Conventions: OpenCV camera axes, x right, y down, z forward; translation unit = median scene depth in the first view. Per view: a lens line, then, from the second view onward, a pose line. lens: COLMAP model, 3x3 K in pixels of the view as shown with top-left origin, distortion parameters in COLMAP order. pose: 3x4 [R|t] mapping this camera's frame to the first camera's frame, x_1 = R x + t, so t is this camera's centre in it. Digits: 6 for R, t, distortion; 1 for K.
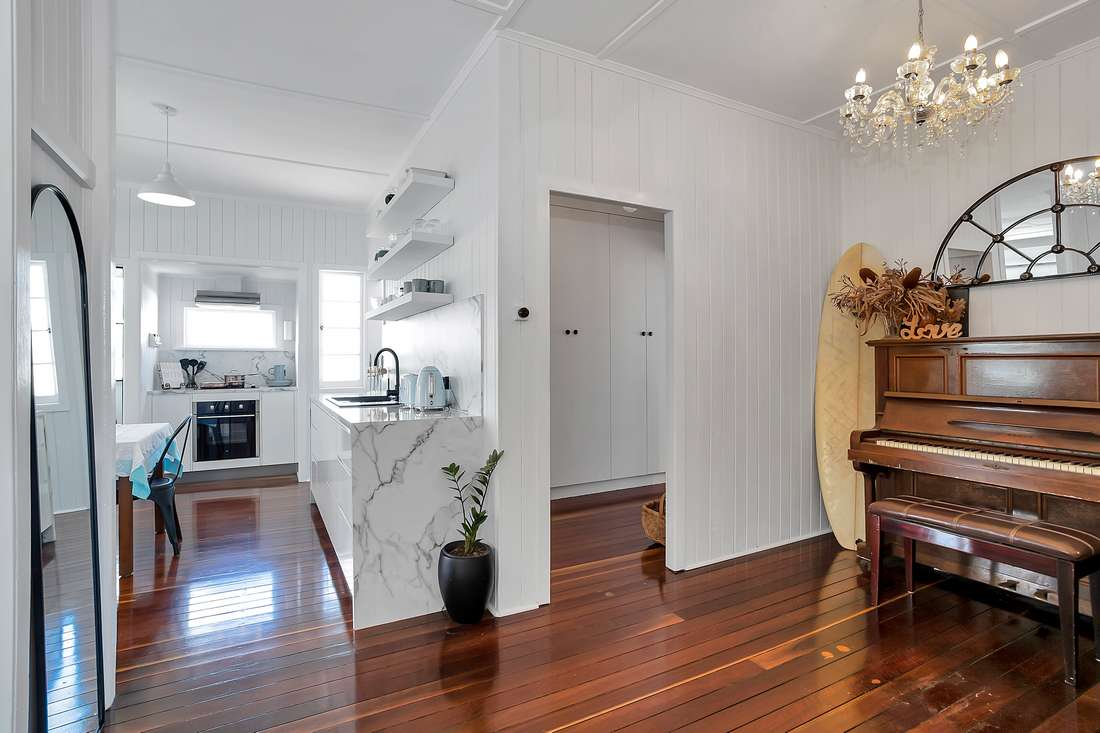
lens RADIAL K [[582.5, 0, 547.5], [0, 582.5, 358.6], [0, 0, 1]] dist [-0.000003, 0.000898]
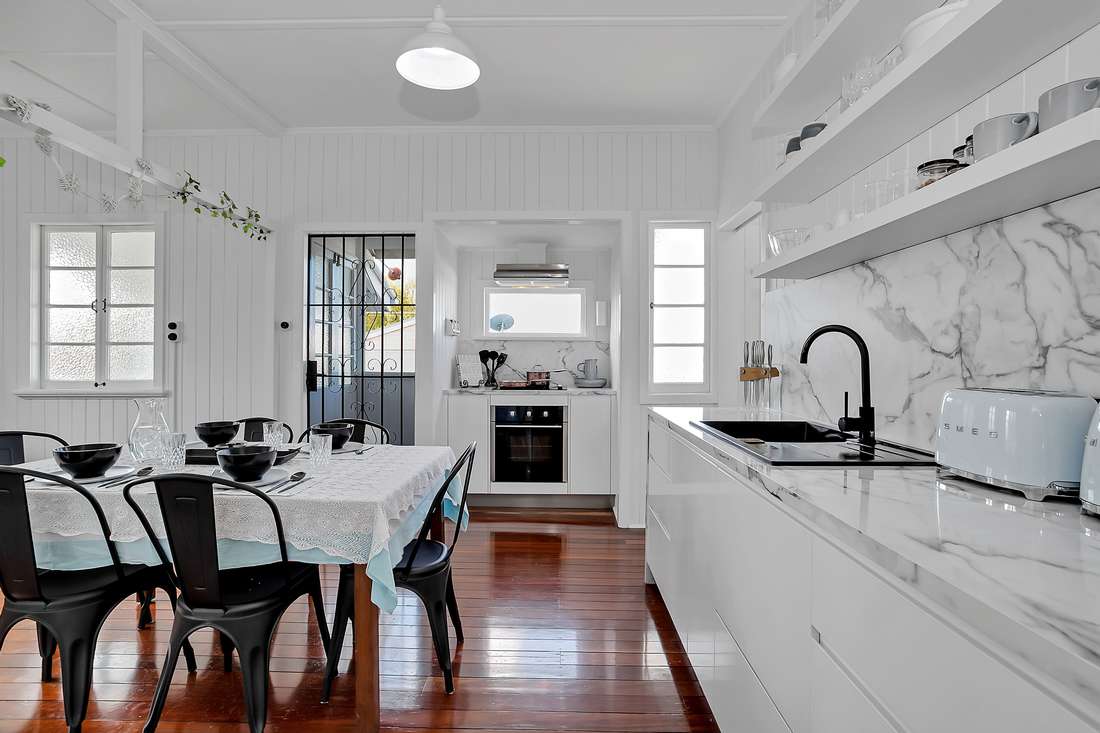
lens RADIAL K [[582.5, 0, 547.5], [0, 582.5, 358.6], [0, 0, 1]] dist [-0.000003, 0.000898]
pose [[0.890719, 0.011126, -0.454418, -0.262016], [-0.008110, 0.999930, 0.008585, 0.006193], [0.454482, -0.003961, 0.890747, 0.475219]]
